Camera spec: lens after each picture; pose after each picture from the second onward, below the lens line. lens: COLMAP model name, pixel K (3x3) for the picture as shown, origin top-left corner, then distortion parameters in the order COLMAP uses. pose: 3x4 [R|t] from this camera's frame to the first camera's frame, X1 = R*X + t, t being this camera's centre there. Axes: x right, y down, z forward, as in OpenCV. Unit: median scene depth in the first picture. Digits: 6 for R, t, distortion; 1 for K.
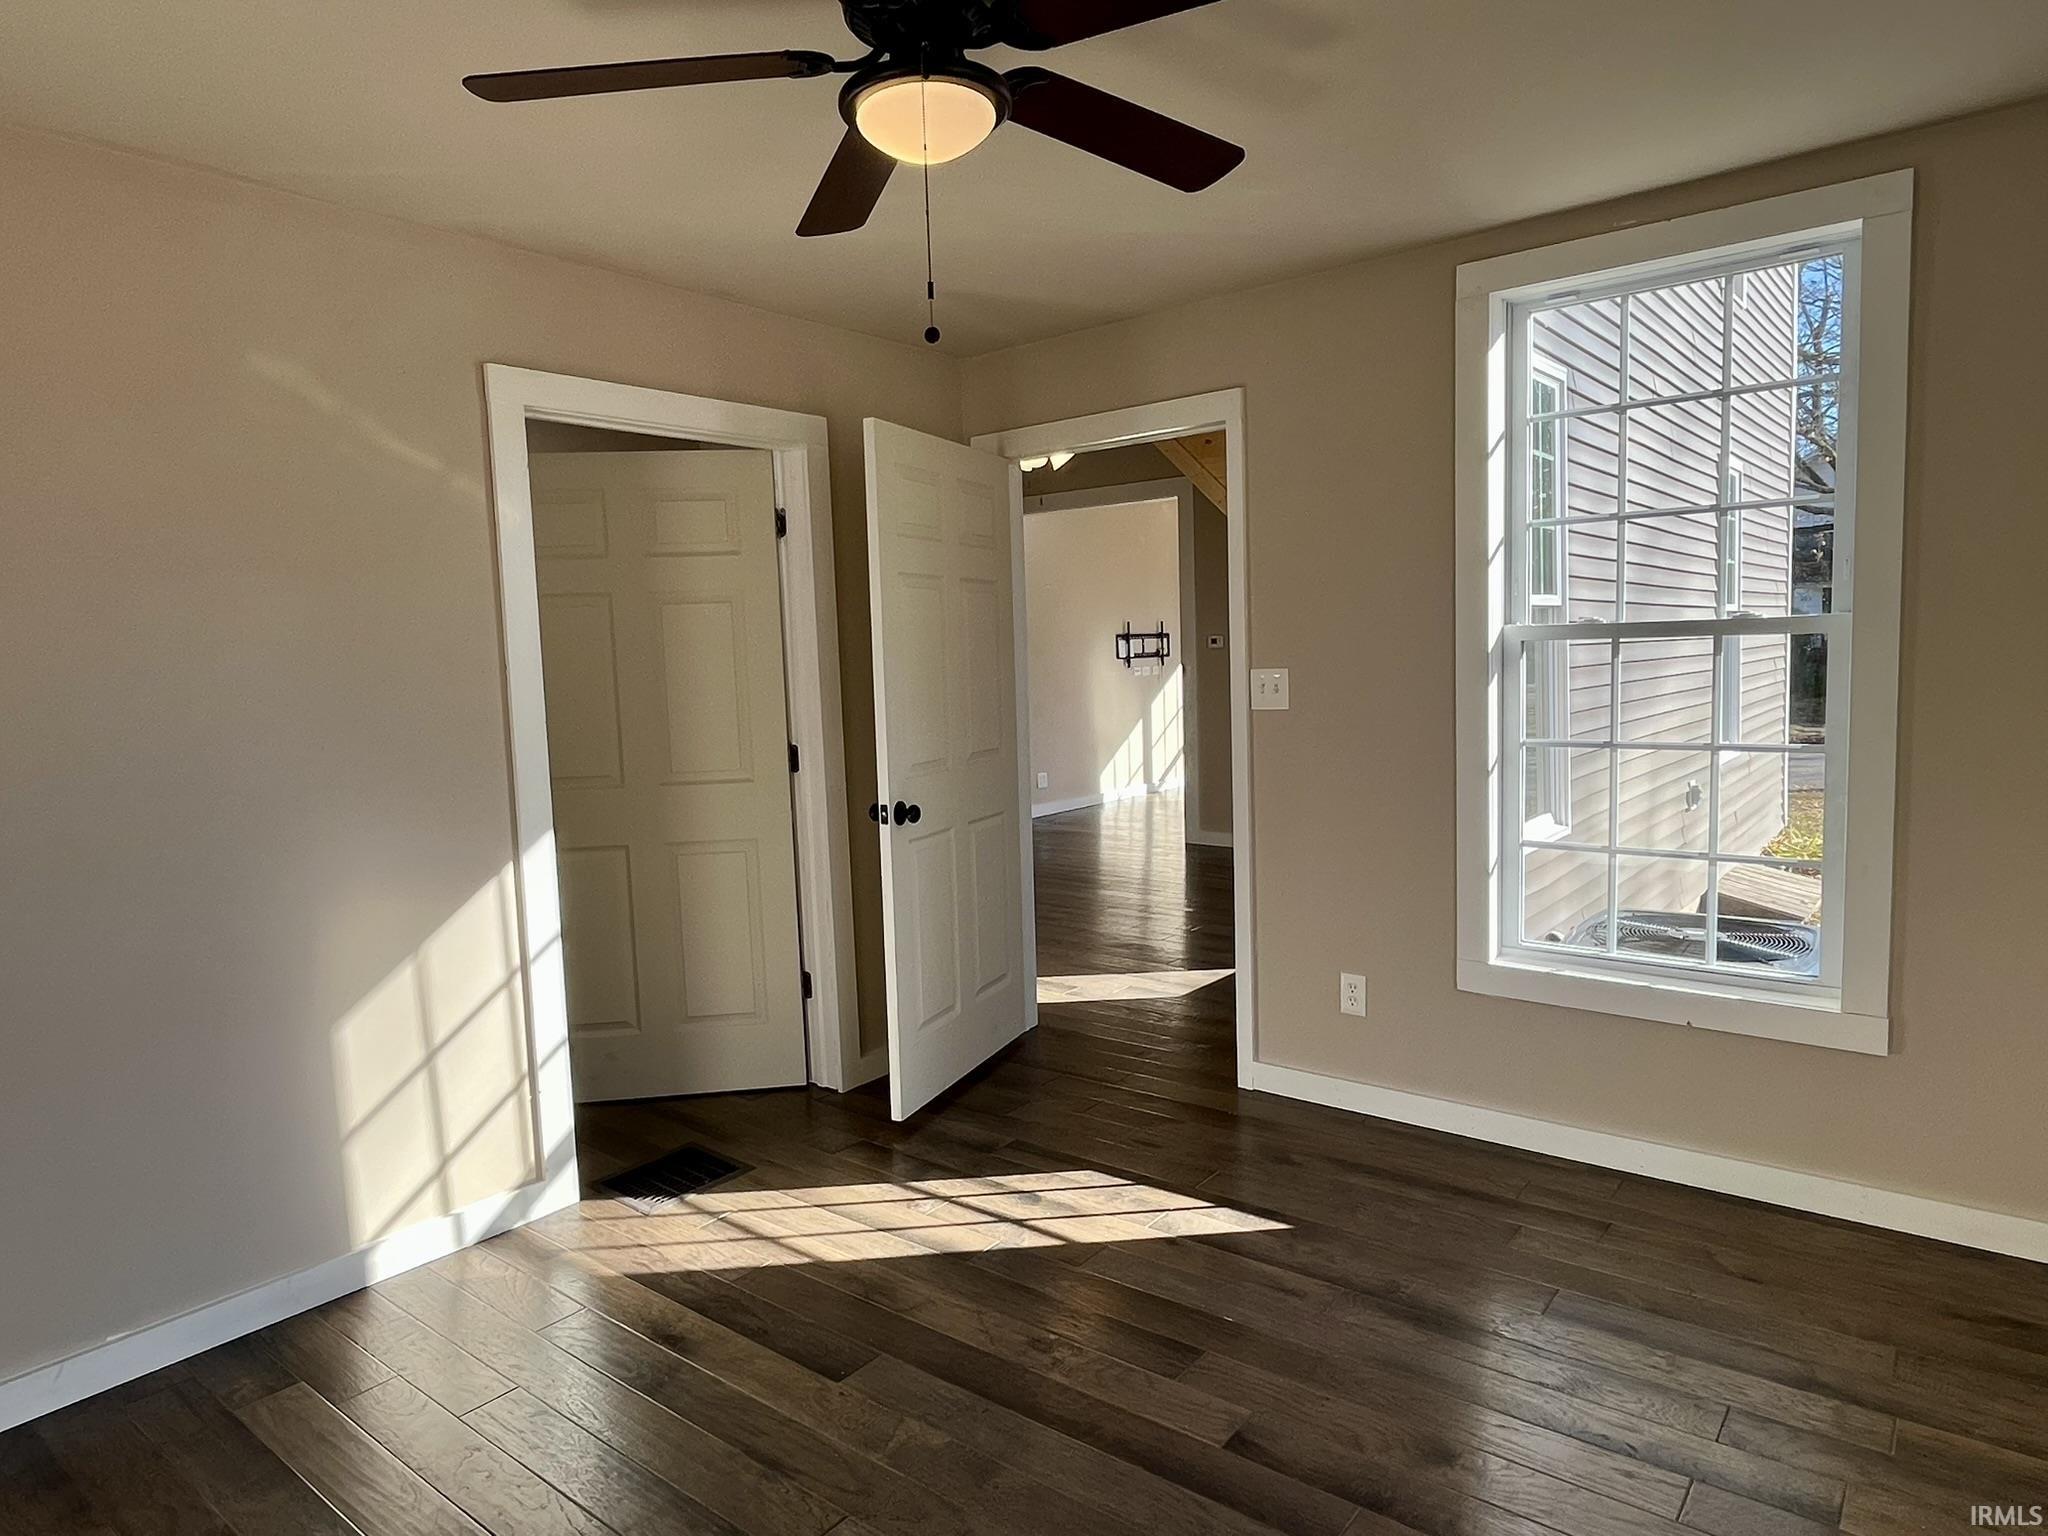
lens RADIAL K [[1233.7, 0, 1033.1], [0, 1233.7, 776.5], [0, 0, 1]] dist [-0.011160, 0.001924]
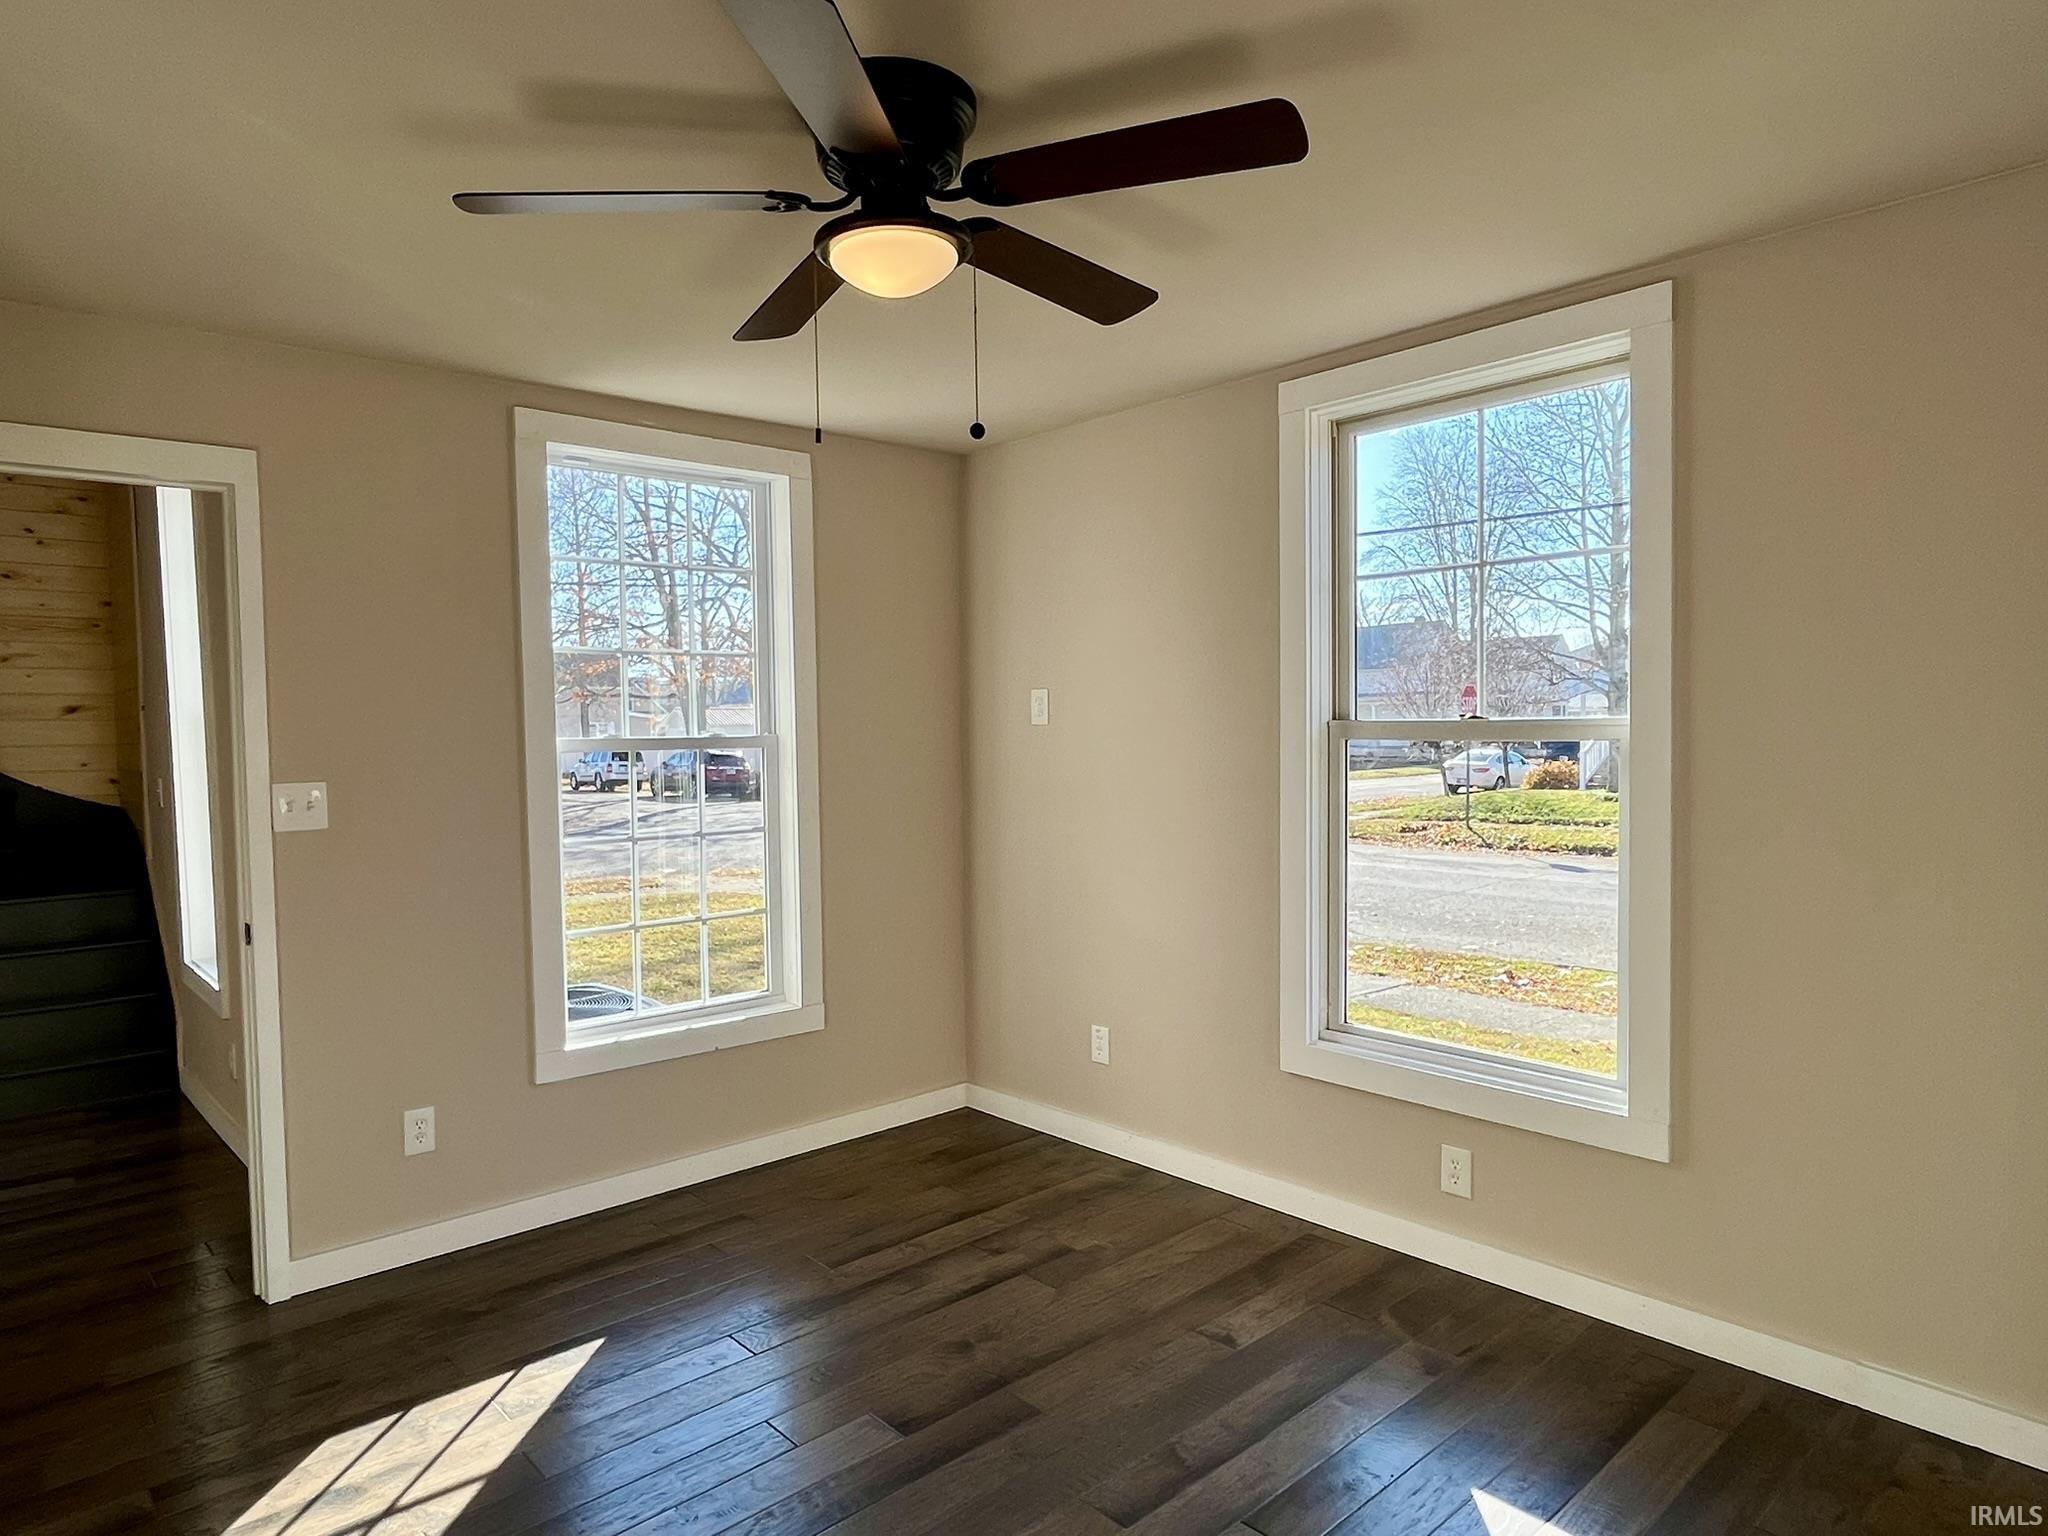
lens RADIAL K [[1233.7, 0, 1031.2], [0, 1233.7, 766.3], [0, 0, 1]] dist [-0.011160, 0.001924]
pose [[0.147674, -0.006838, 0.989012, -0.671684], [0.101711, 0.994779, -0.008309, -0.047617], [-0.983792, 0.101821, 0.147599, 0.437432]]
